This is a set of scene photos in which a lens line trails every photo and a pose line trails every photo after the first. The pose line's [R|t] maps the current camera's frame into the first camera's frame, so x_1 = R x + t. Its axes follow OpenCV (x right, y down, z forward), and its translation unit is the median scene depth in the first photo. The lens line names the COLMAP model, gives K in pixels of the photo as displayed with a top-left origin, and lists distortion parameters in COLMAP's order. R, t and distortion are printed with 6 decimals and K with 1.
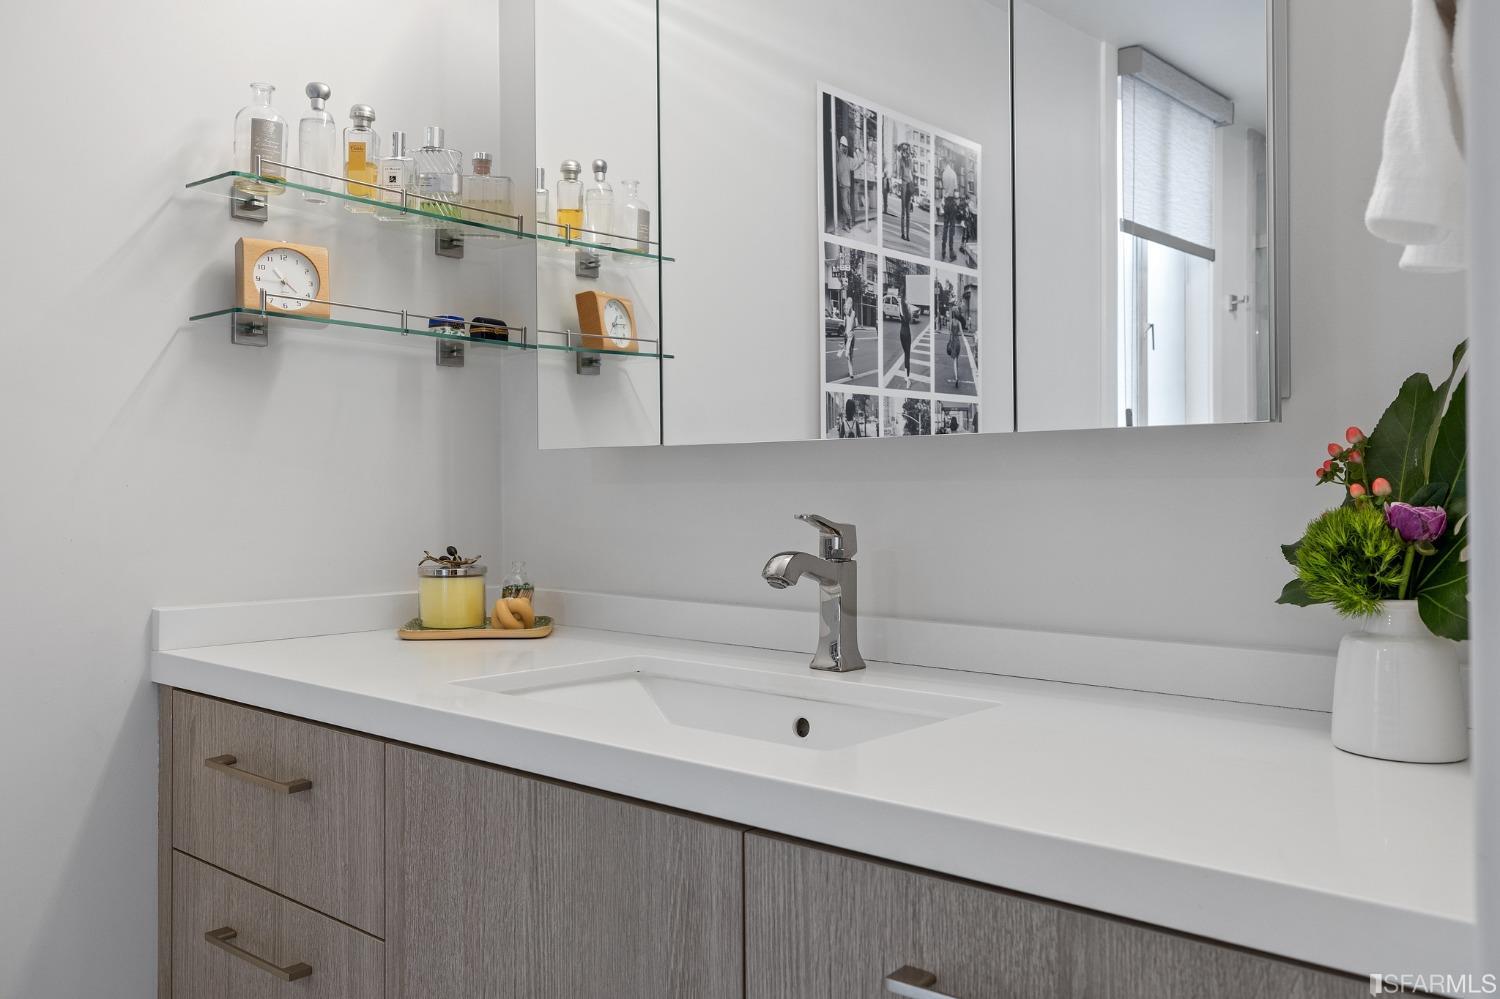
lens RADIAL K [[1204.3, 0, 748.8], [0, 1204.3, 487.2], [0, 0, 1]] dist [0.014037, -0.004859]
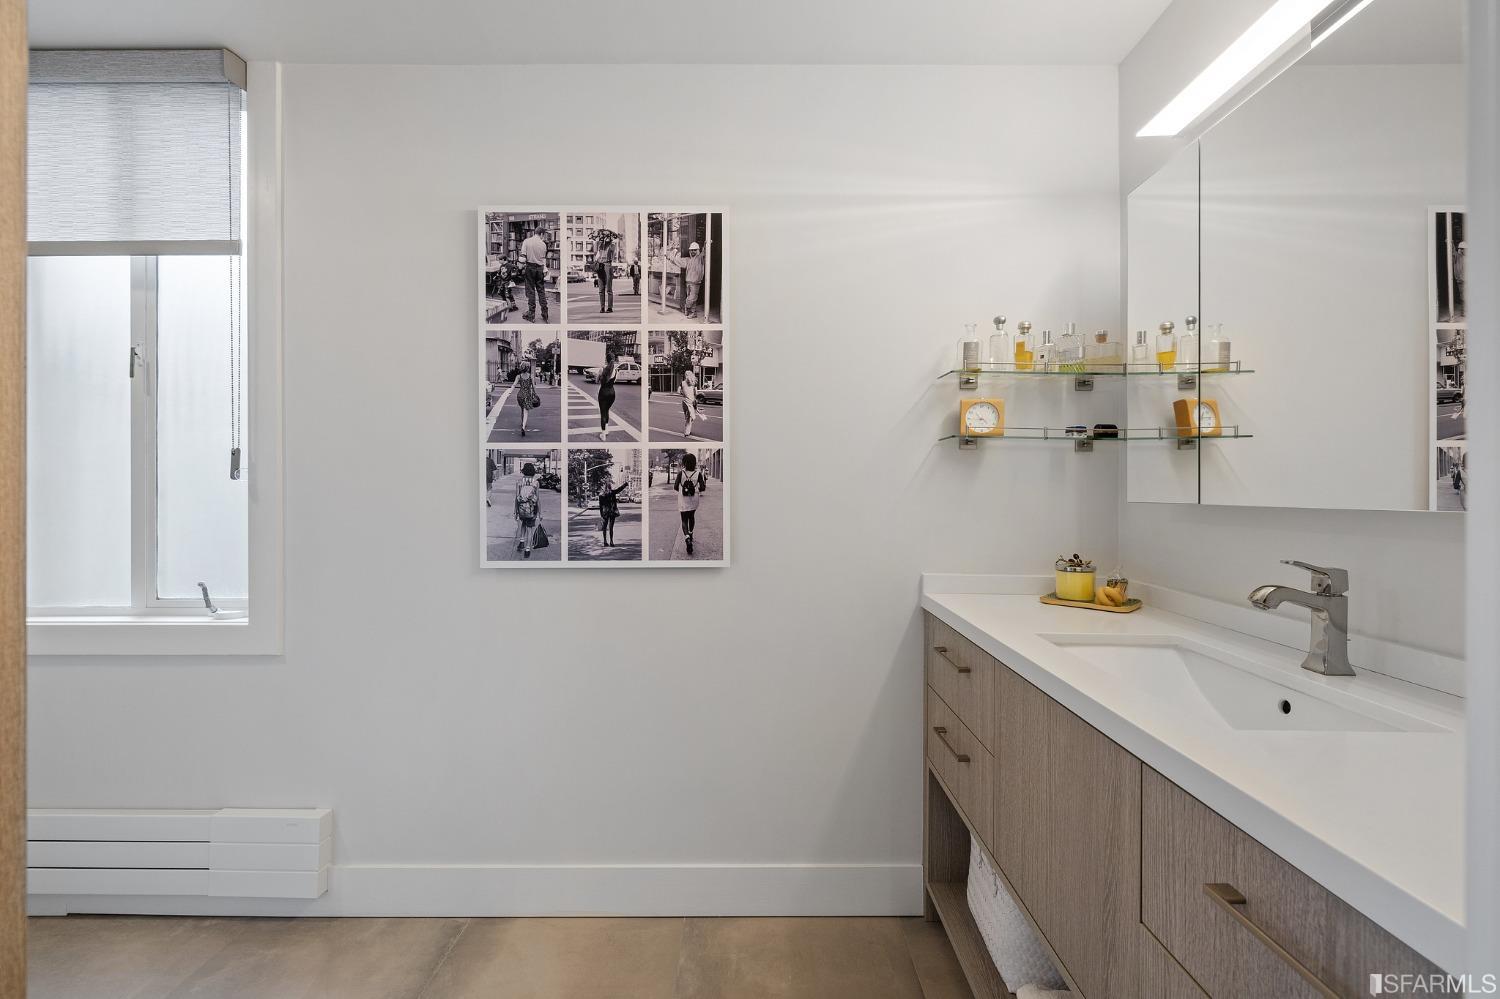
lens RADIAL K [[637.5, 0, 746.1], [0, 637.5, 500.3], [0, 0, 1]] dist [0.000027, -0.000117]
pose [[0.641739, 0.018463, -0.766701, 0.176734], [-0.005170, 0.999792, 0.019749, -0.050898], [0.766906, -0.008709, 0.641700, 0.010969]]
